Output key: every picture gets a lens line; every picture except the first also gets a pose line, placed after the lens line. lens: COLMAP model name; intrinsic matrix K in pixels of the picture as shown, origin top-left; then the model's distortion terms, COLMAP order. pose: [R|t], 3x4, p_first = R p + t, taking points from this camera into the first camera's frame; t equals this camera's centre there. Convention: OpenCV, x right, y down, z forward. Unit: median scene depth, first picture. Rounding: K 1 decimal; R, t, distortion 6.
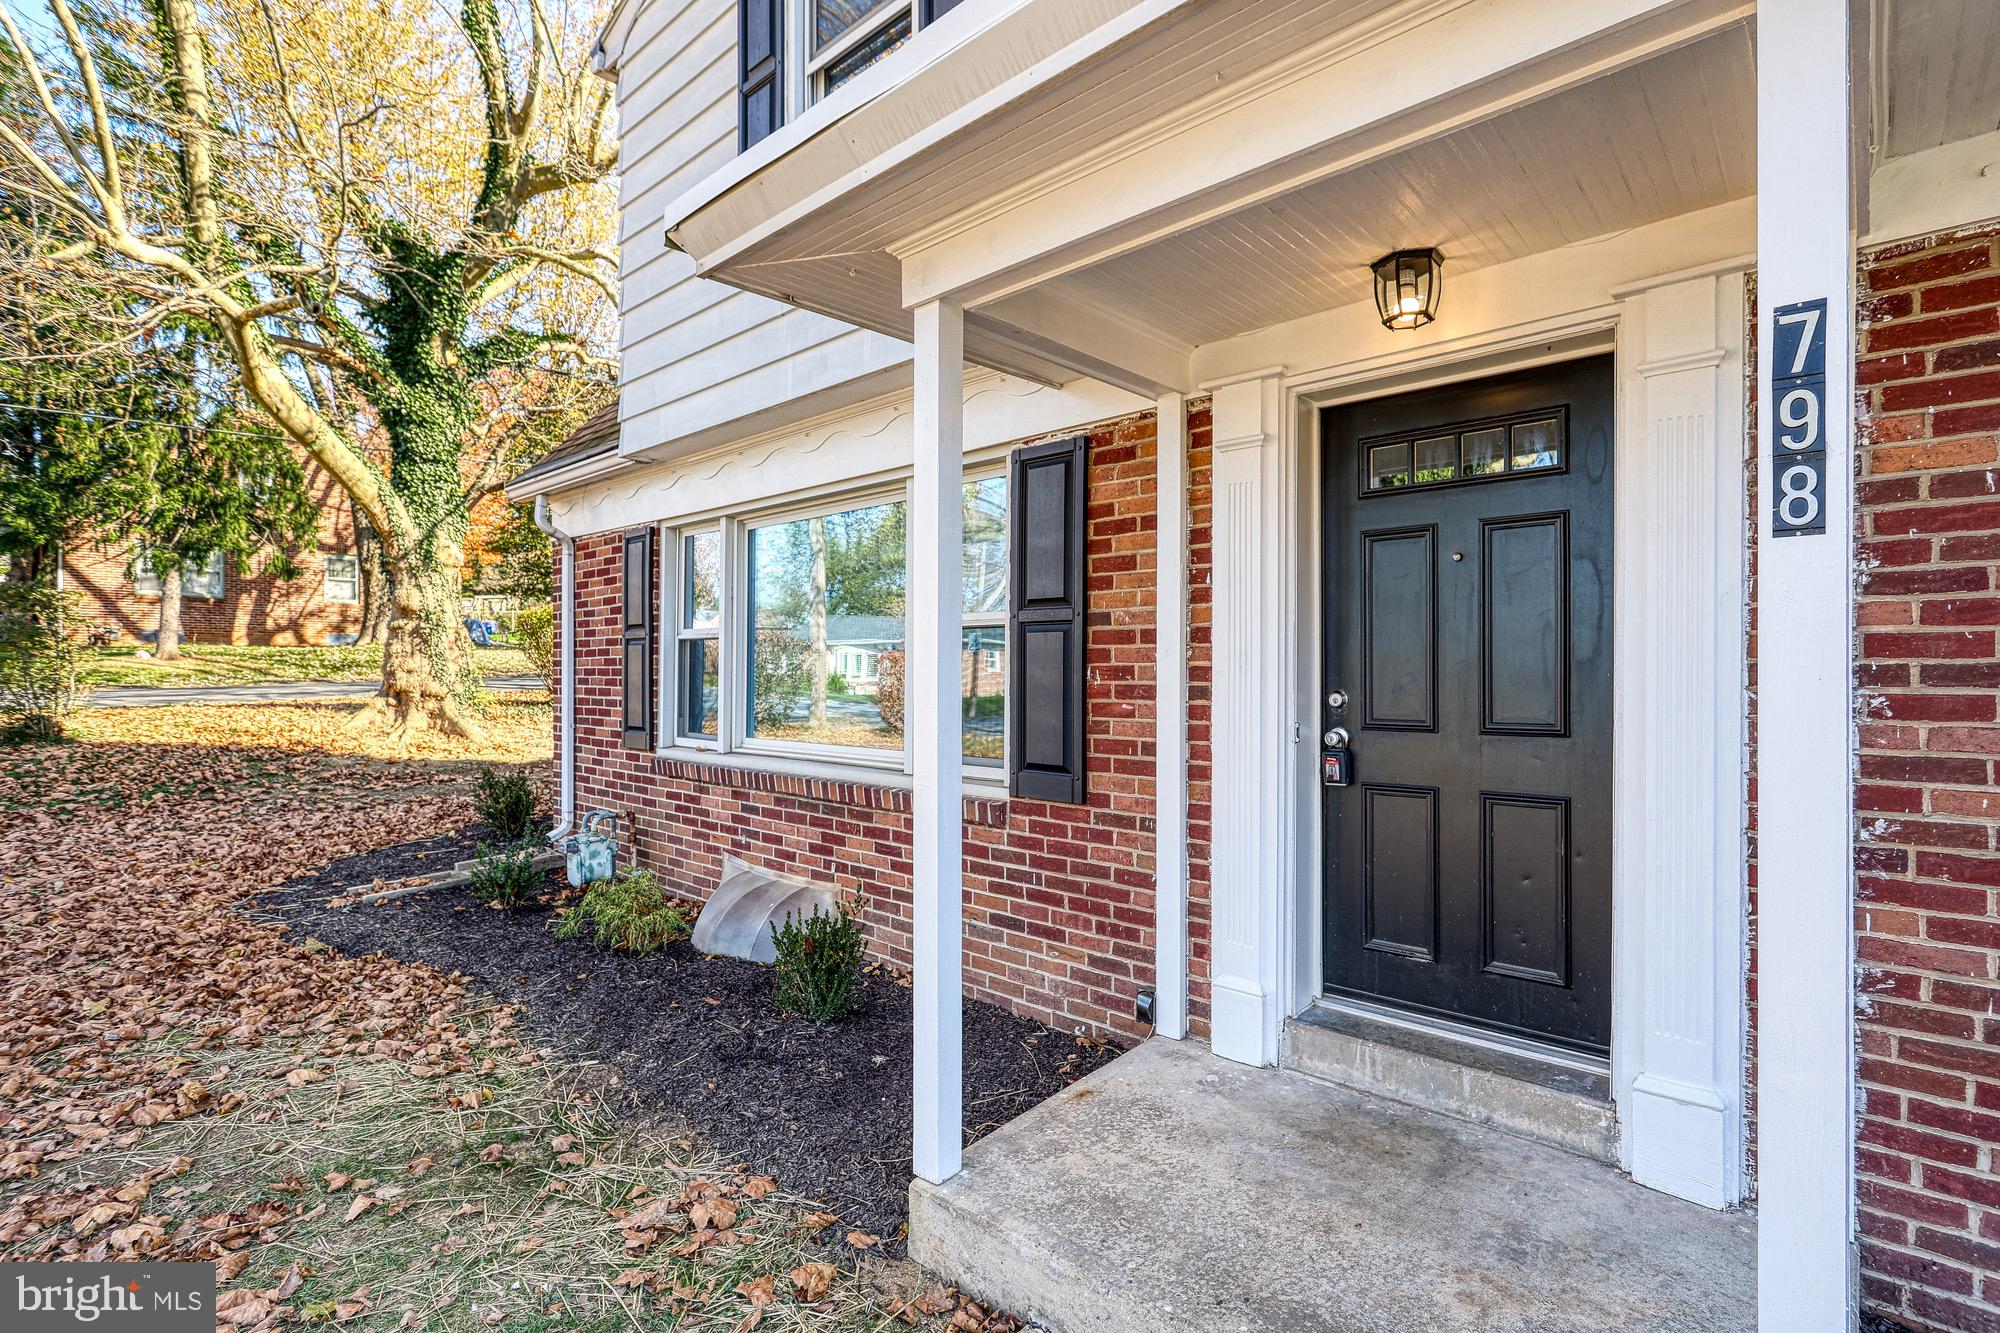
lens RADIAL K [[947.1, 0, 1000.0], [0, 947.1, 666.5], [0, 0, 1]] dist [0.000791, 0.000345]
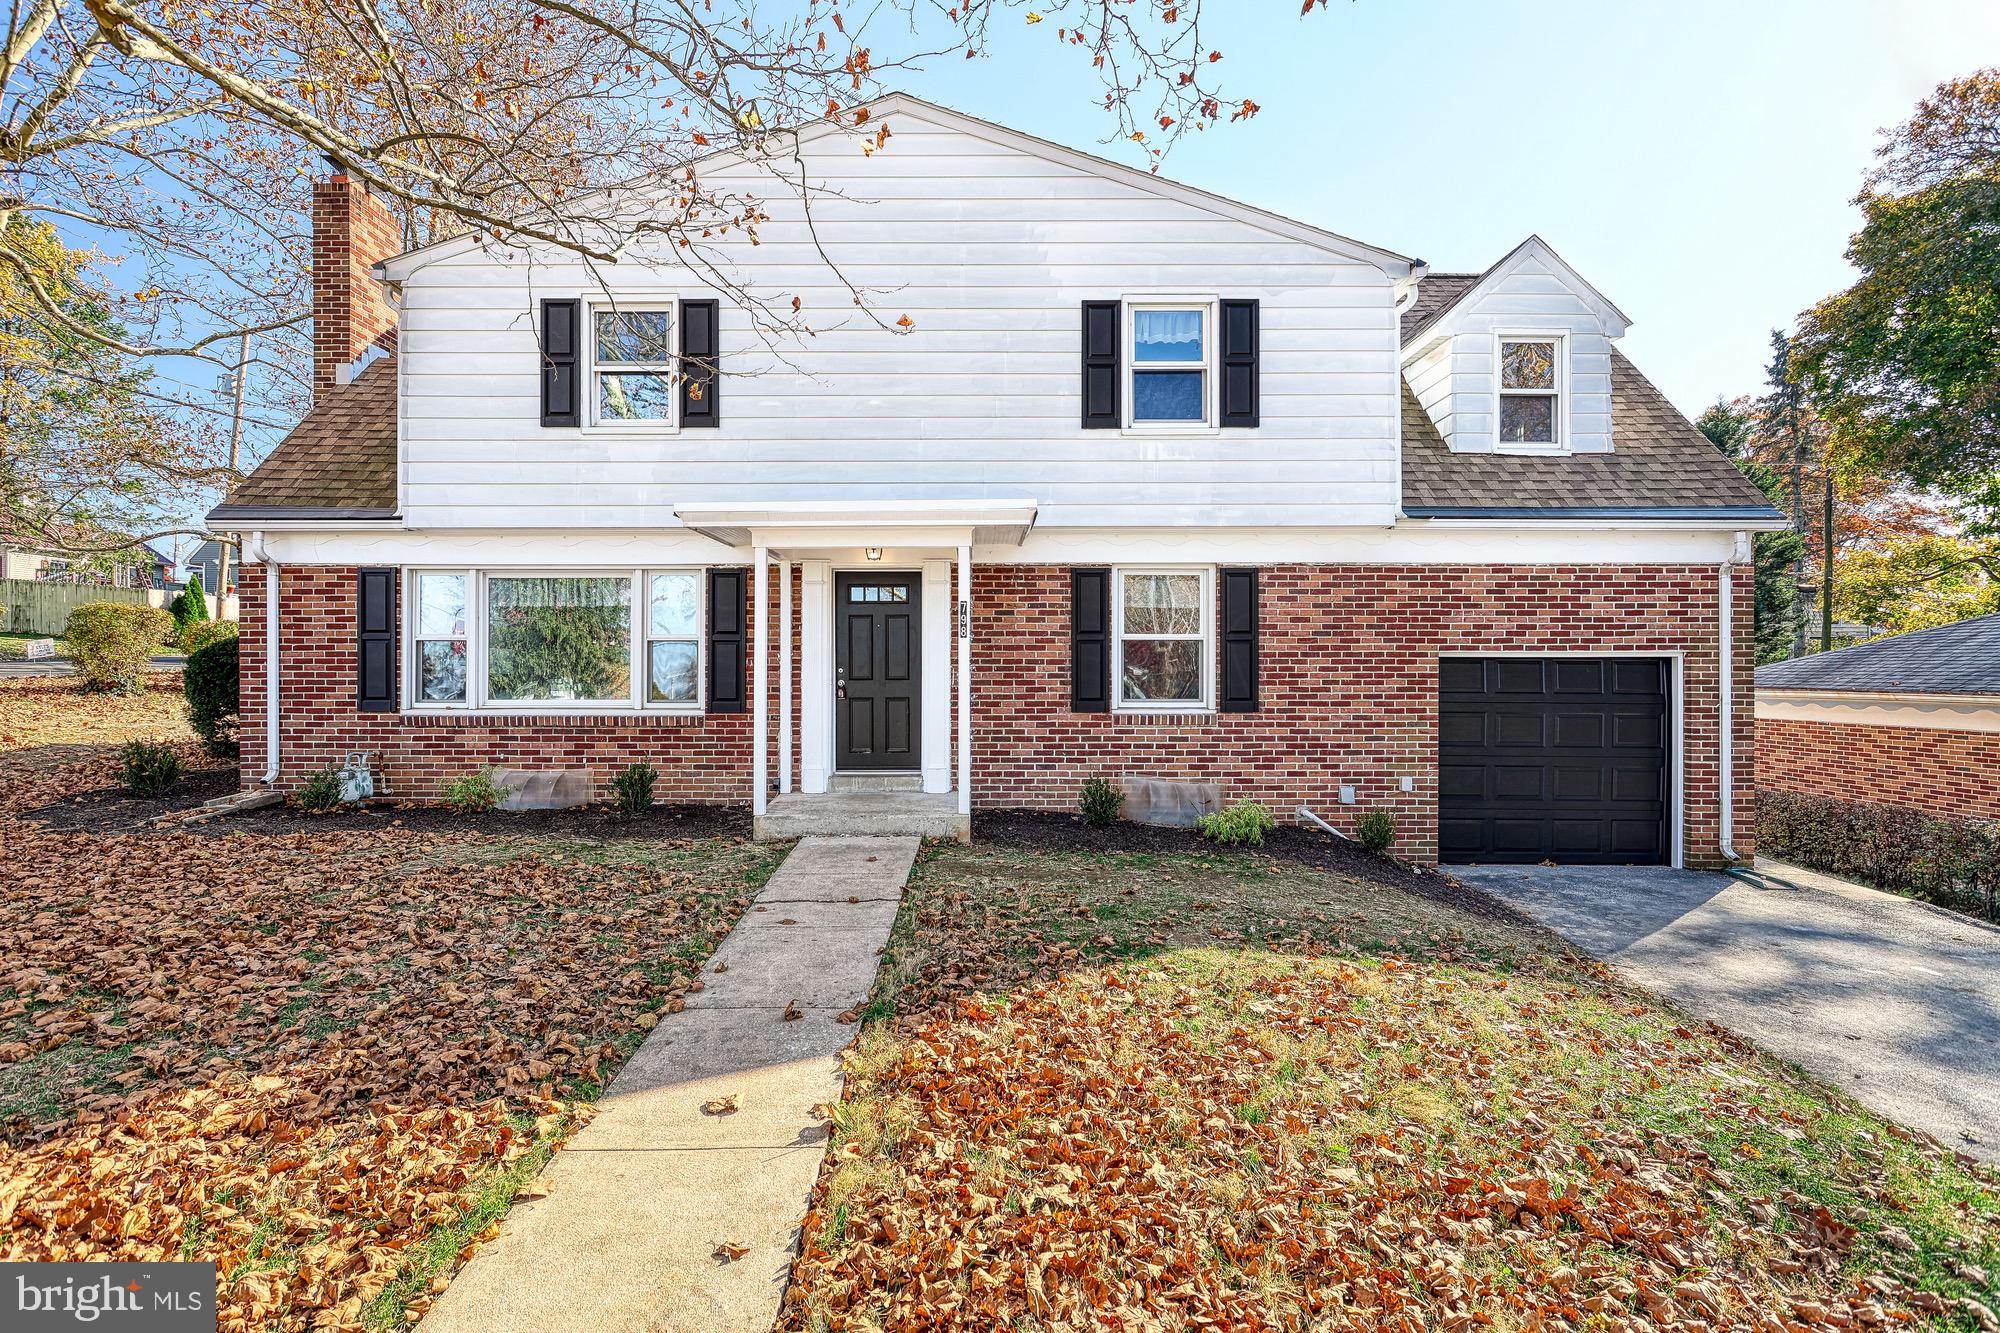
lens RADIAL K [[947.1, 0, 1000.0], [0, 947.1, 666.5], [0, 0, 1]] dist [0.000791, 0.000345]
pose [[0.735037, -0.001961, 0.678024, -0.938006], [-0.003094, 0.999976, 0.006246, 0.002057], [-0.678020, -0.006689, 0.735013, -1.103505]]
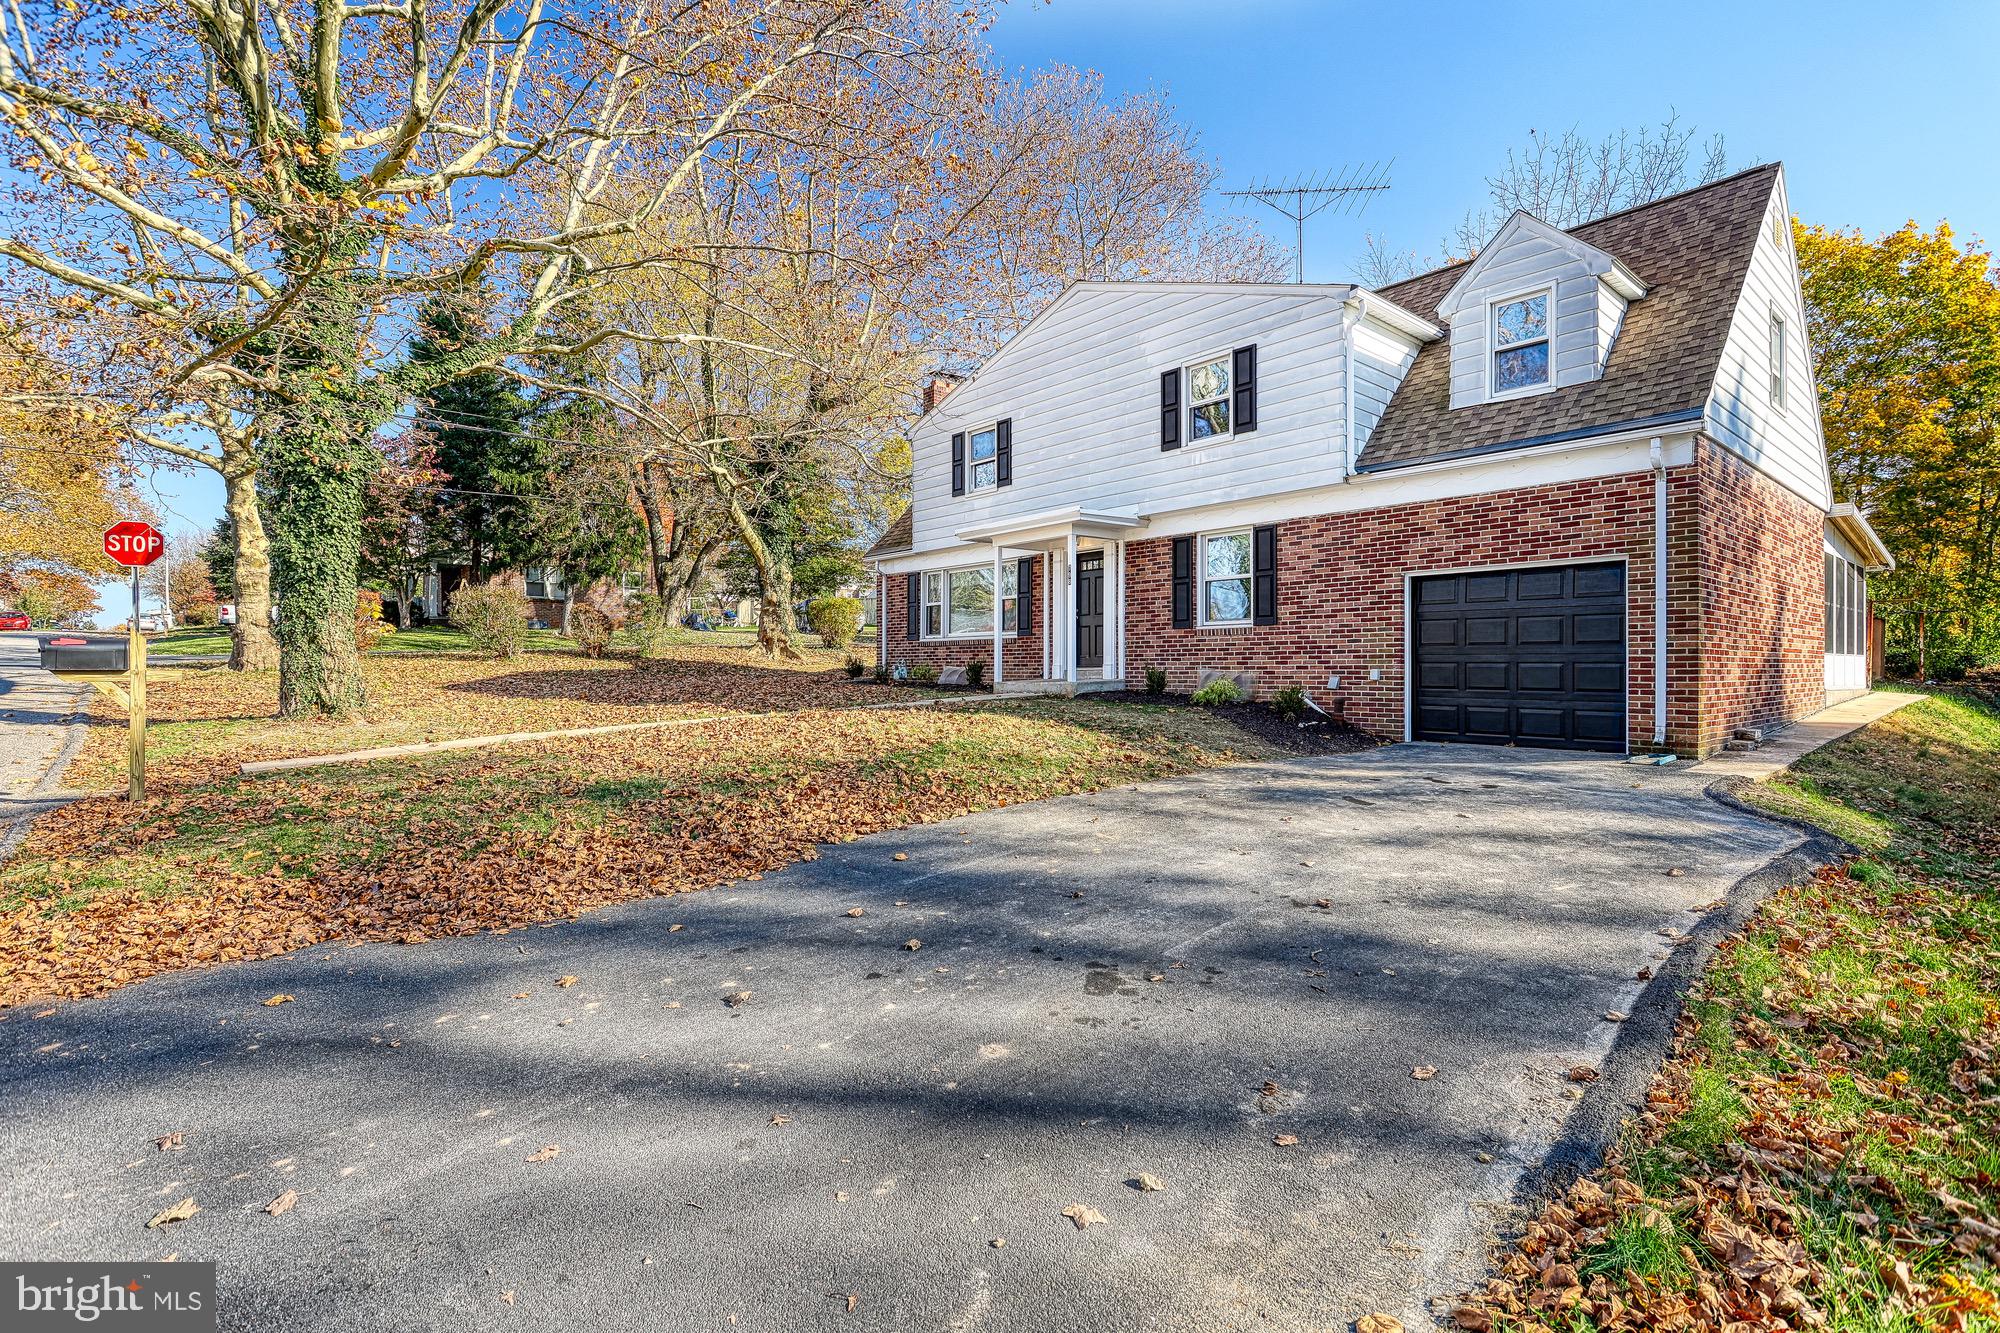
lens RADIAL K [[947.1, 0, 1000.0], [0, 947.1, 666.5], [0, 0, 1]] dist [0.000791, 0.000345]
pose [[0.994751, -0.003332, -0.102272, 0.340894], [0.003351, 0.999994, 0.000021, 0.245634], [0.102272, -0.000363, 0.994756, -3.041330]]
